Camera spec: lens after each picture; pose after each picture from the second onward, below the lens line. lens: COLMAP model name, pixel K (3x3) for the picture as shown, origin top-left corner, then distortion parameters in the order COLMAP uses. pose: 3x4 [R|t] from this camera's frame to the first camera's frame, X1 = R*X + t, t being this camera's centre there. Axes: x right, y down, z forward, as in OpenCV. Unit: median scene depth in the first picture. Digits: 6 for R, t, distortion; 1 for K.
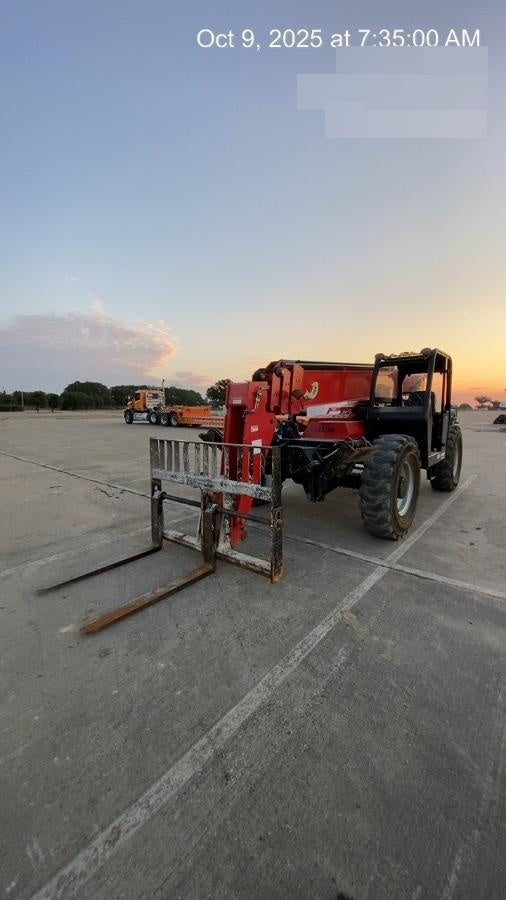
lens RADIAL K [[351.1, 0, 247.5], [0, 351.1, 447.7], [0, 0, 1]] dist [0.000413, -0.000020]
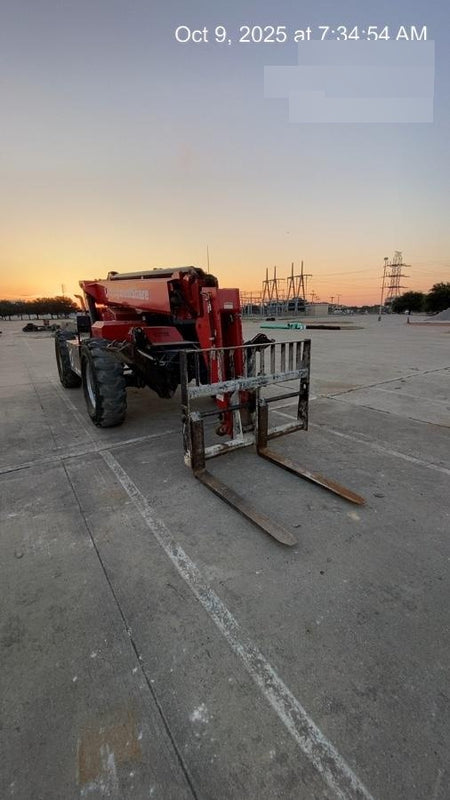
lens RADIAL K [[312.1, 0, 224.6], [0, 312.1, 403.5], [0, 0, 1]] dist [0.000413, -0.000020]
pose [[0.263956, -0.268662, 0.926363, -1.084267], [0.124096, 0.961902, 0.243610, -0.086334], [-0.956519, 0.050655, 0.287239, 0.823344]]
